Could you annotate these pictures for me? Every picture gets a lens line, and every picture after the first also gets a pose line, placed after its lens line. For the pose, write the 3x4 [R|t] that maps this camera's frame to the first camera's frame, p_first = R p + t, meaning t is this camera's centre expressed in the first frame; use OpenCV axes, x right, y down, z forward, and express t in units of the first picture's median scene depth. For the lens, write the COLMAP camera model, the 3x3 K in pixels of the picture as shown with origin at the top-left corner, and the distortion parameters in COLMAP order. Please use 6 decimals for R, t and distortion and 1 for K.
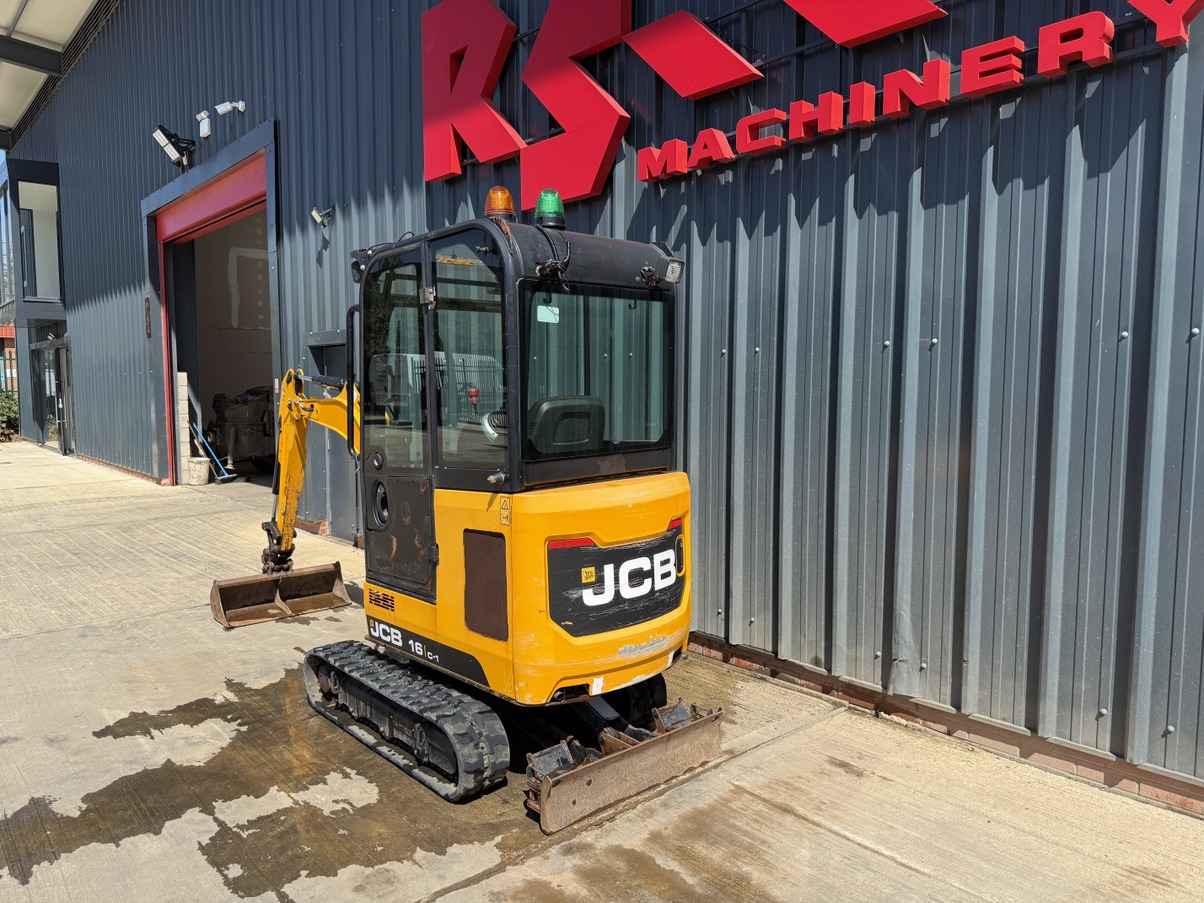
lens RADIAL K [[867.3, 0, 598.9], [0, 867.3, 446.5], [0, 0, 1]] dist [0.029571, -0.044842]
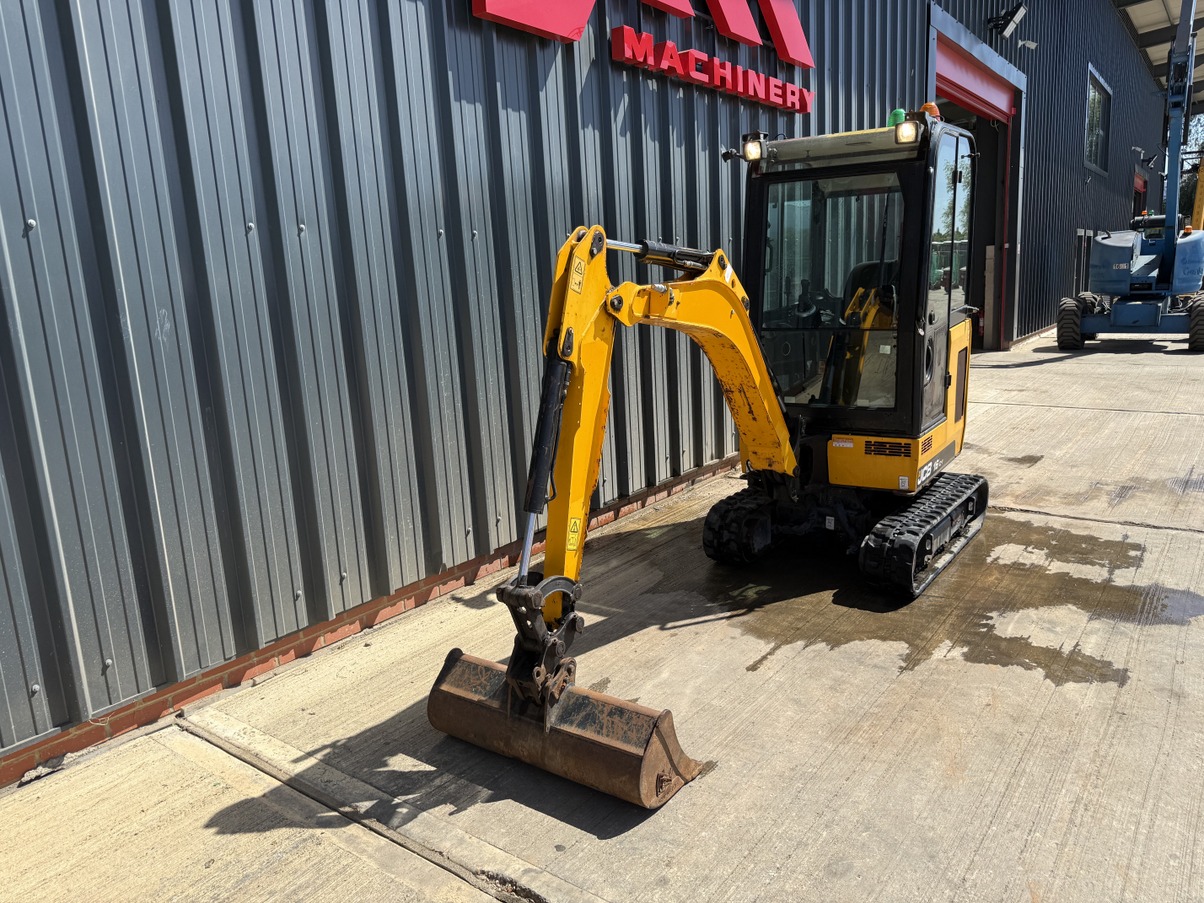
lens RADIAL K [[867.3, 0, 611.7], [0, 867.3, 446.6], [0, 0, 1]] dist [0.029571, -0.044842]
pose [[-0.240410, -0.172500, 0.955221, -1.238701], [0.119374, 0.971358, 0.205458, -0.100272], [-0.963303, 0.163423, -0.212932, 1.651010]]
